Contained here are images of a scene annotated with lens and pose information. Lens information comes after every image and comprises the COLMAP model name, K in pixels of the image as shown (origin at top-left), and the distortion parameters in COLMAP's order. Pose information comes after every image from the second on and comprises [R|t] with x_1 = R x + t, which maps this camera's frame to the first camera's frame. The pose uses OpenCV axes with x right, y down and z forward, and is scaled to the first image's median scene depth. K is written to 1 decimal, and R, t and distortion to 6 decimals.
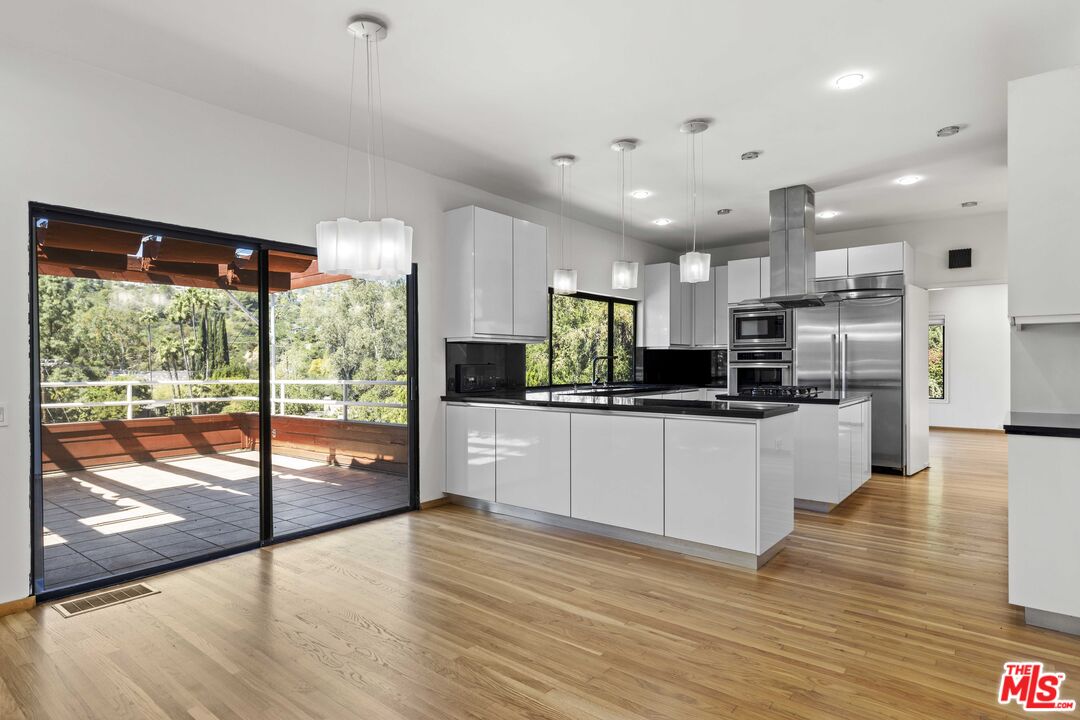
lens RADIAL K [[586.4, 0, 538.0], [0, 586.4, 361.6], [0, 0, 1]] dist [-0.007472, -0.000899]
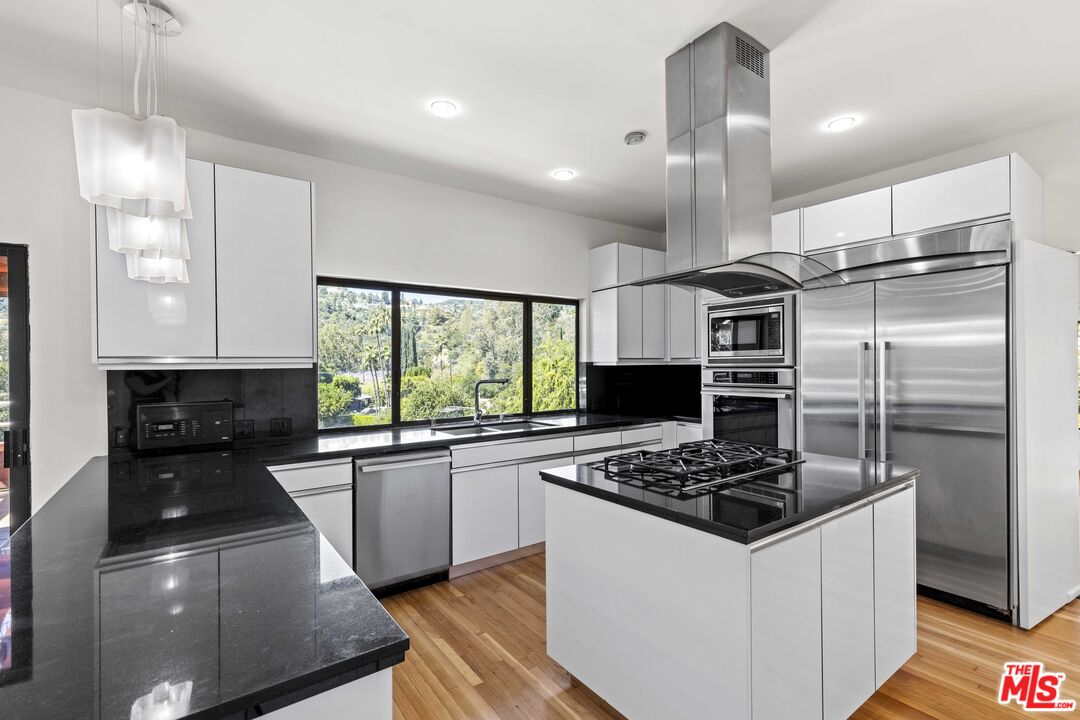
lens RADIAL K [[482.8, 0, 544.2], [0, 482.8, 363.7], [0, 0, 1]] dist [0.000360, 0.000280]
pose [[0.966081, -0.005113, -0.258190, 0.288706], [0.006133, 0.999976, 0.003143, -0.025825], [0.258168, -0.004620, 0.966089, 0.415573]]
